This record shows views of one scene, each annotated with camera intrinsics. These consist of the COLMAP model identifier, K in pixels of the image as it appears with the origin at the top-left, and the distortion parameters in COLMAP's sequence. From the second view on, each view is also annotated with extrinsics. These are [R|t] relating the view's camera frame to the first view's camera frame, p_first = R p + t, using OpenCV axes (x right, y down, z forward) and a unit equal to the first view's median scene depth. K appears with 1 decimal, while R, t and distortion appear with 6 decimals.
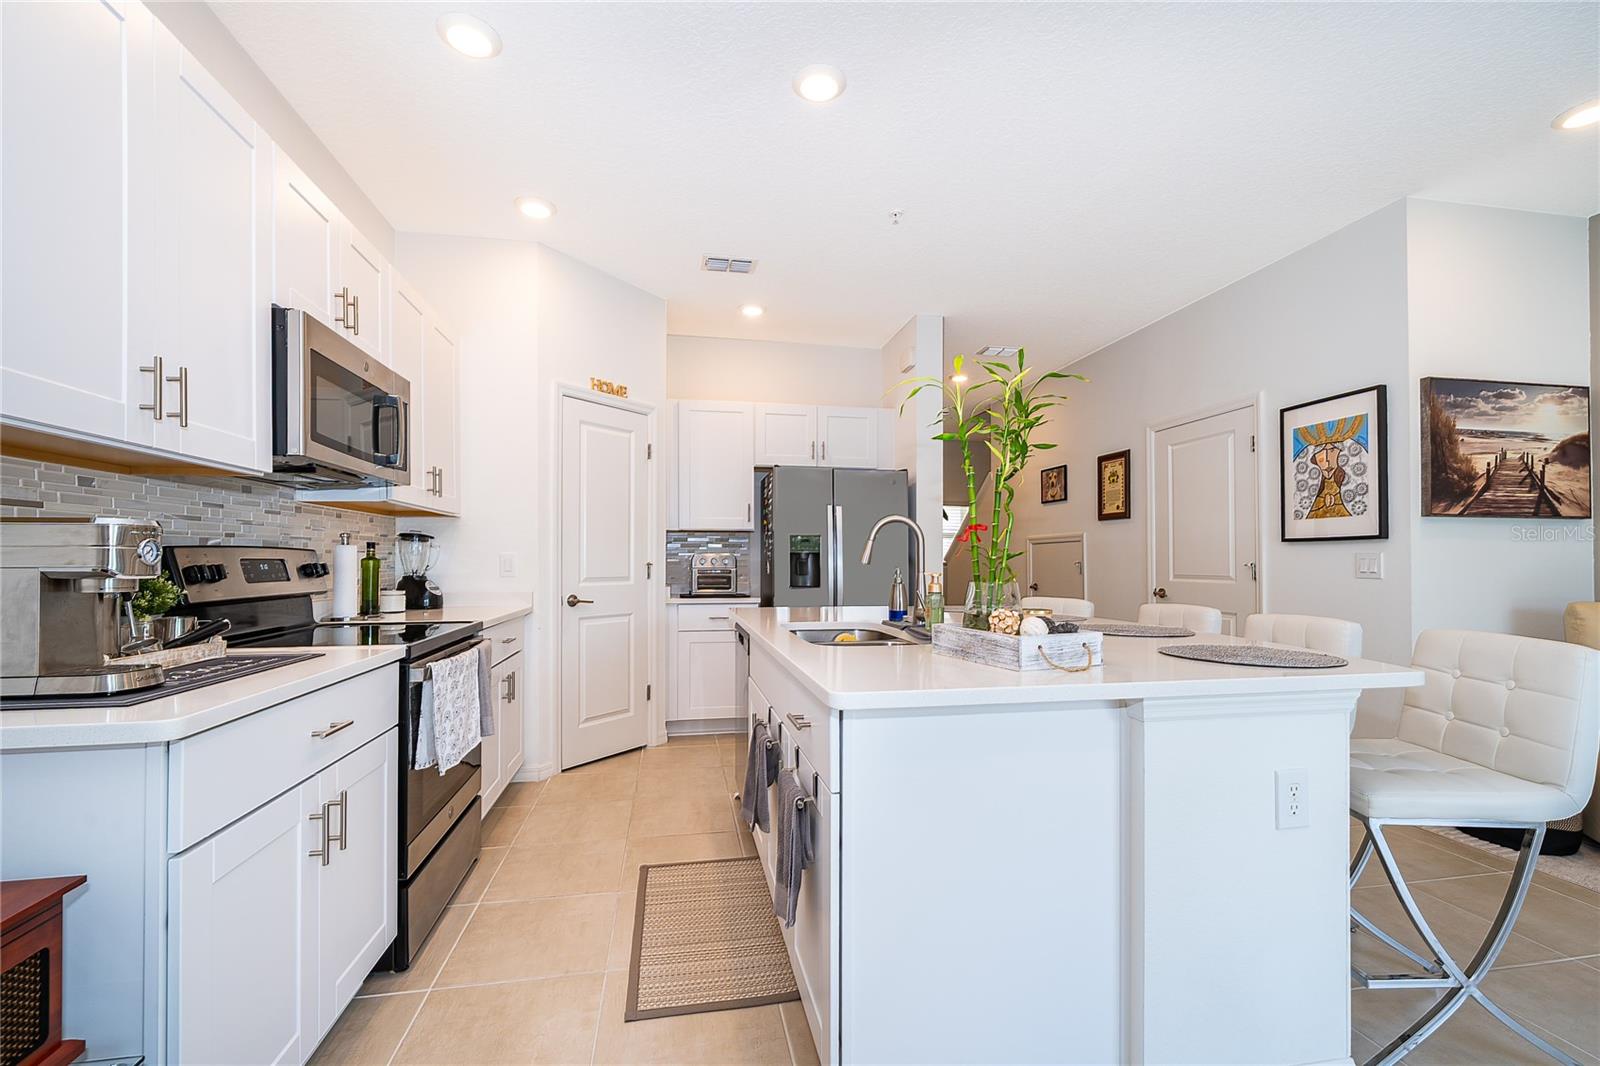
lens RADIAL K [[667.2, 0, 799.6], [0, 667.2, 555.3], [0, 0, 1]] dist [0.002137, 0.000265]
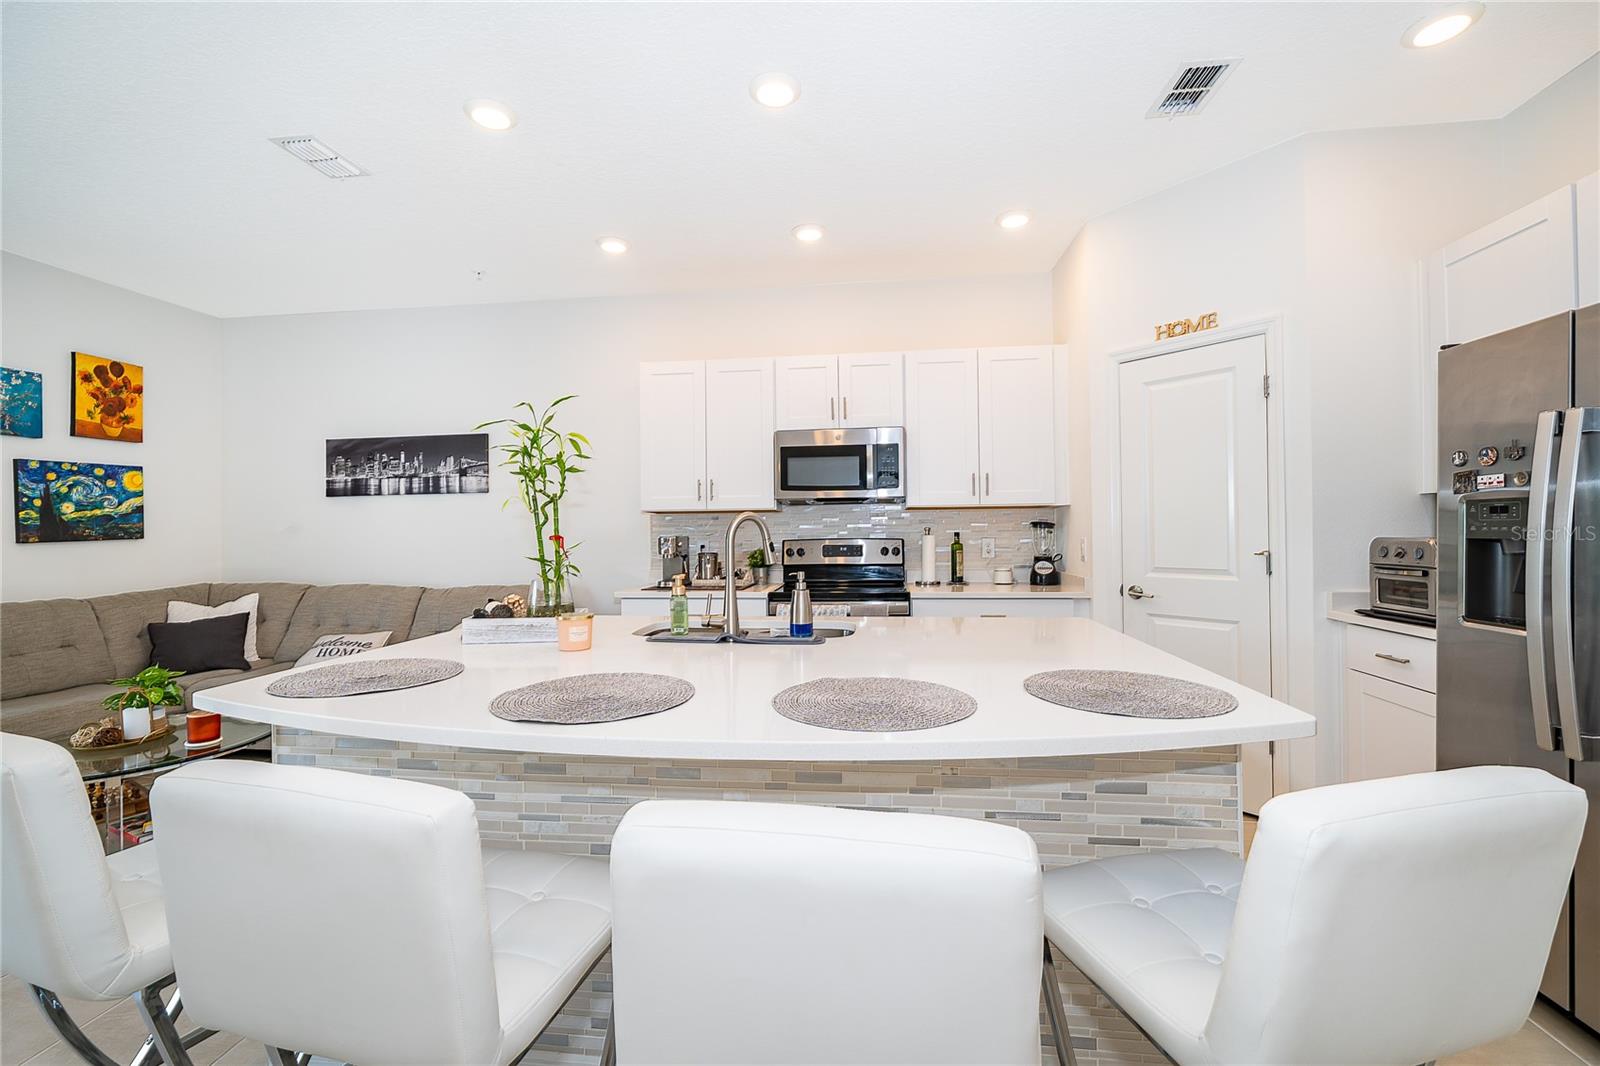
lens RADIAL K [[667.2, 0, 800.6], [0, 667.2, 527.0], [0, 0, 1]] dist [0.002137, 0.000265]
pose [[-0.301646, -0.001874, -0.953418, 0.658247], [0.019285, 0.999781, -0.008066, -0.020500], [0.953225, -0.020820, -0.301544, 0.884254]]
